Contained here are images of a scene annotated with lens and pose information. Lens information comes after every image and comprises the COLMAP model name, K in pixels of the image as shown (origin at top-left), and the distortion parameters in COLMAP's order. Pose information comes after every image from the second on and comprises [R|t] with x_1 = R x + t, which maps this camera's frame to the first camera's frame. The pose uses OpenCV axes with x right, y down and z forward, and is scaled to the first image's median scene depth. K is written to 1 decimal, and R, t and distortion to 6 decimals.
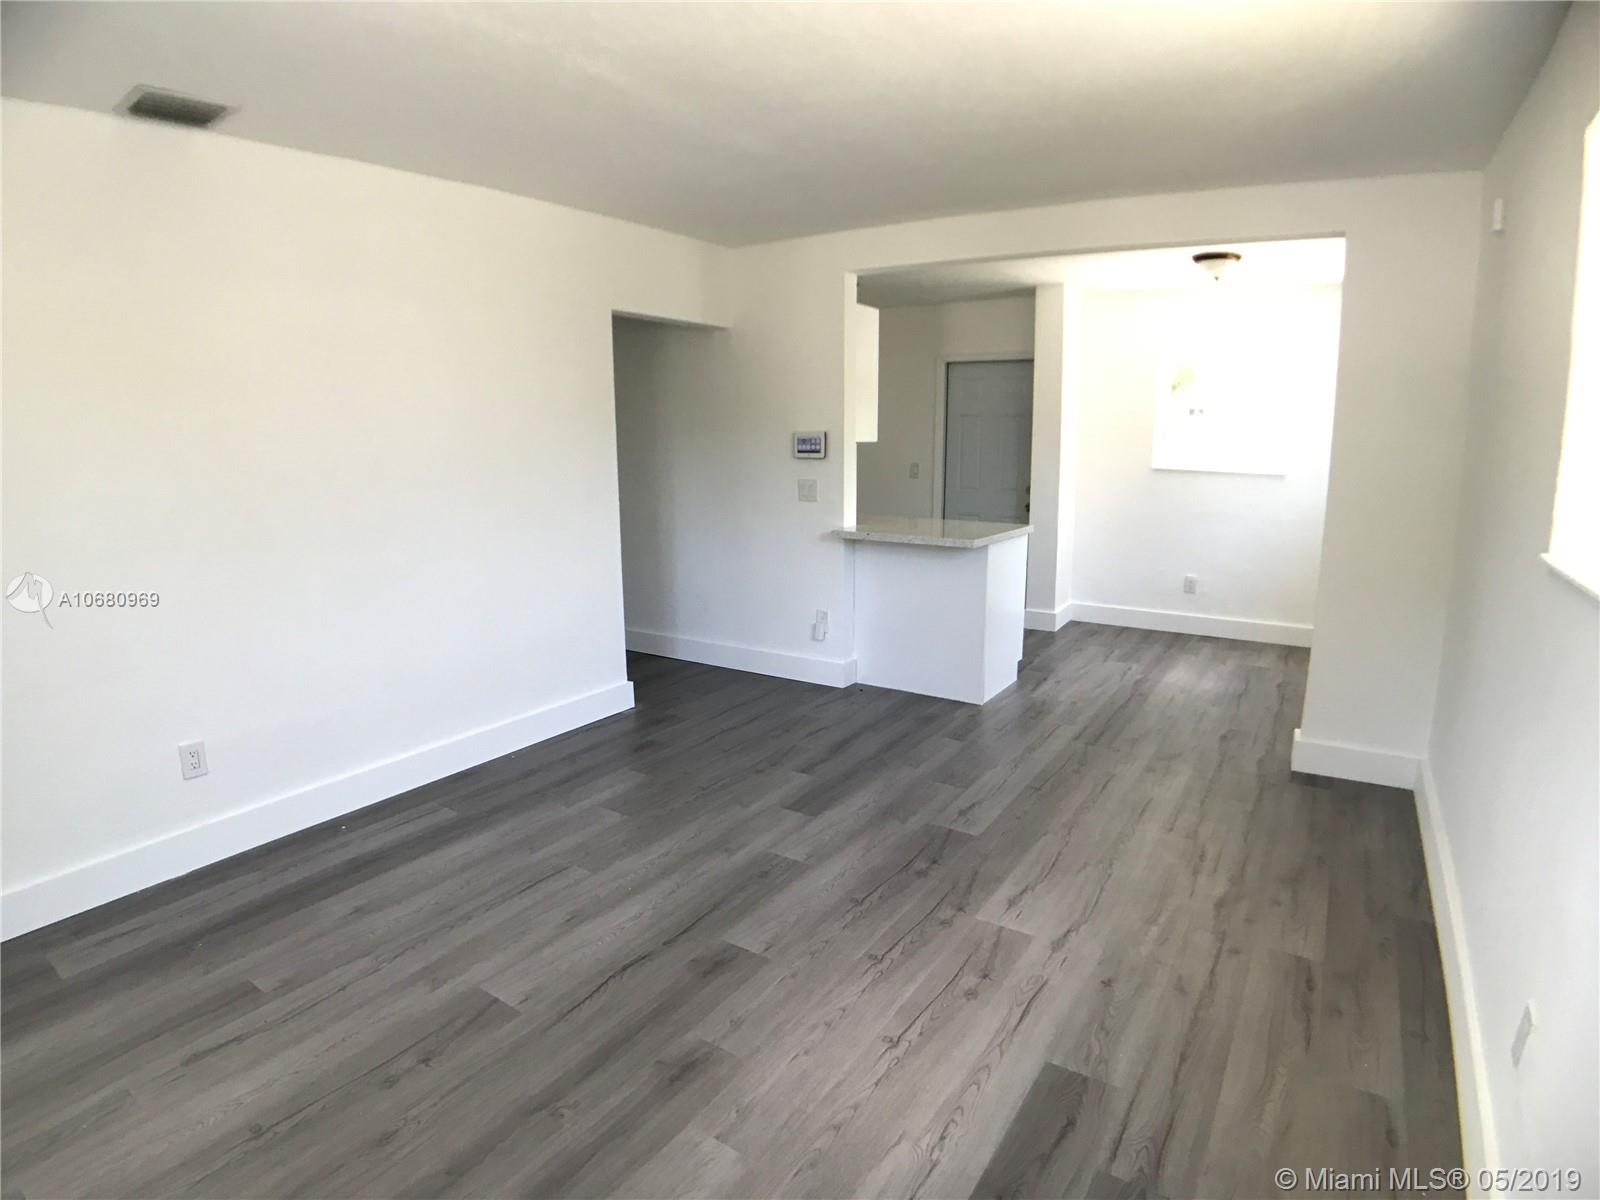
lens RADIAL K [[862.2, 0, 806.7], [0, 862.2, 603.7], [0, 0, 1]] dist [-0.123287, 0.016735]
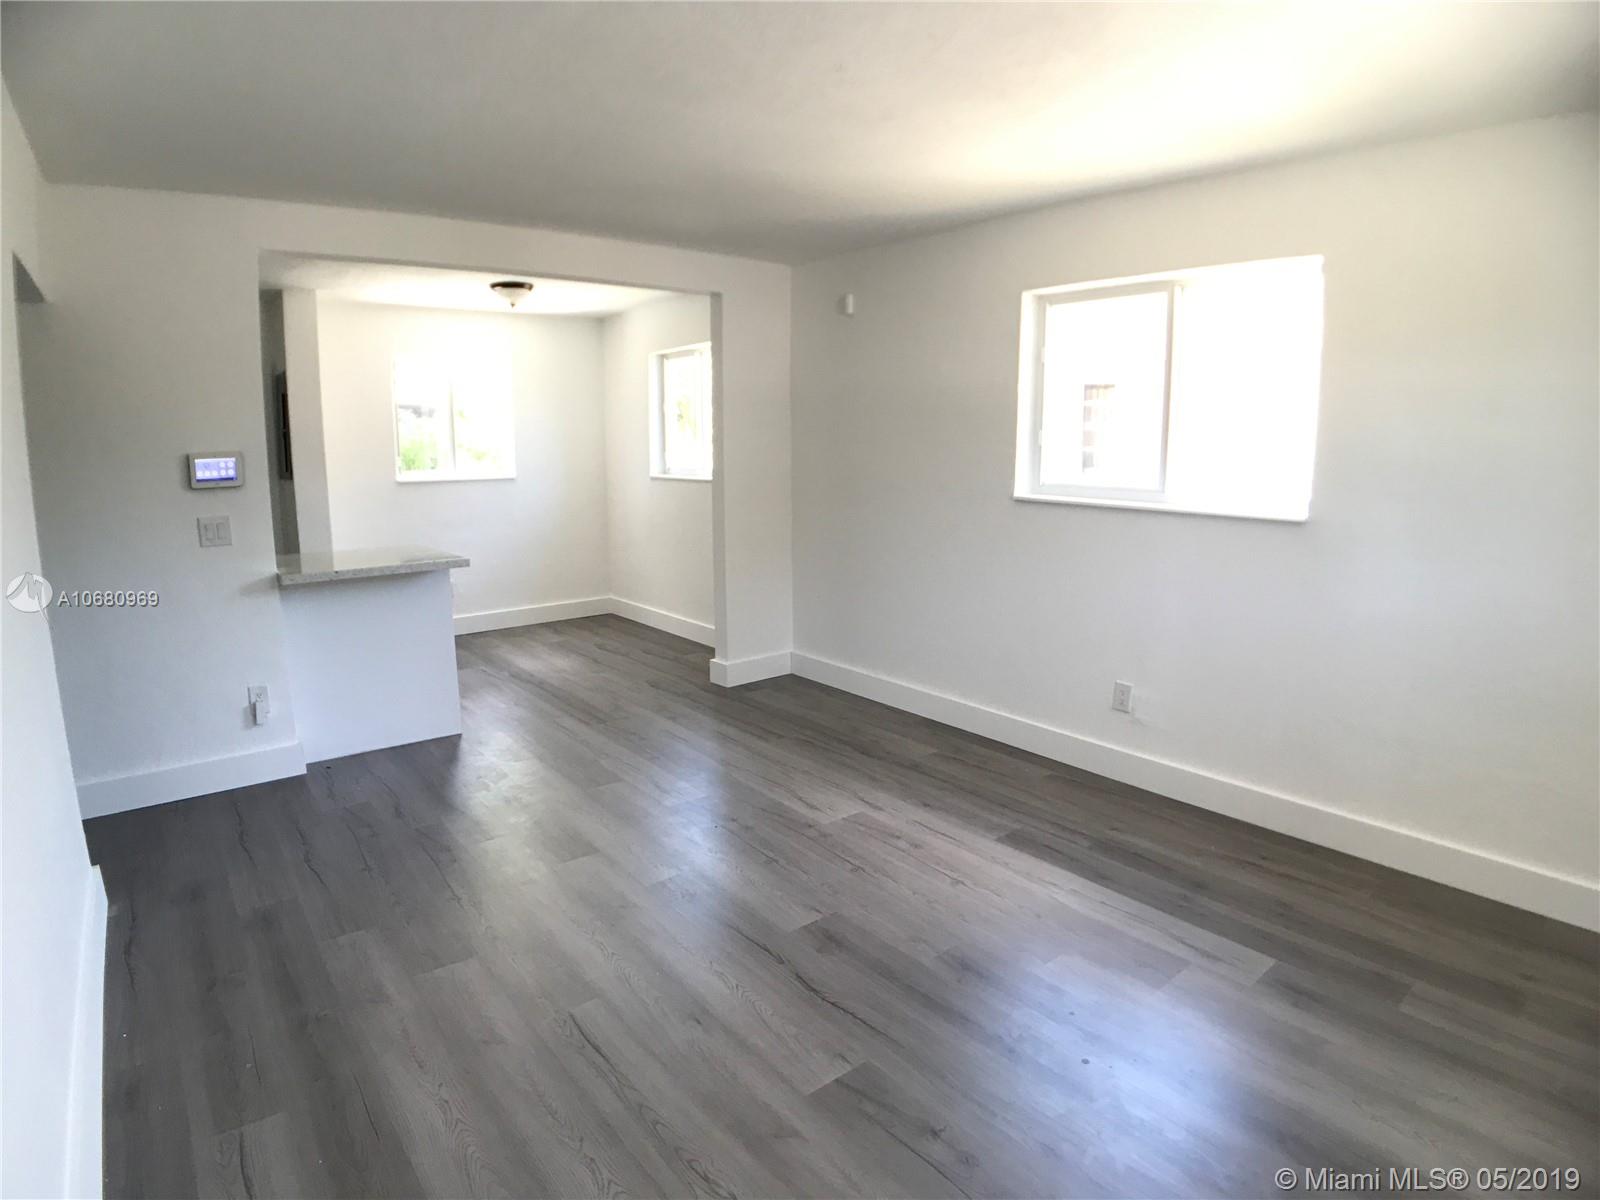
lens RADIAL K [[862.2, 0, 806.7], [0, 862.2, 603.7], [0, 0, 1]] dist [-0.123287, 0.016735]
pose [[0.310652, -0.173971, 0.934468, -0.663298], [0.199363, 0.973166, 0.114900, -0.065803], [-0.929382, 0.150604, 0.336999, 0.396622]]
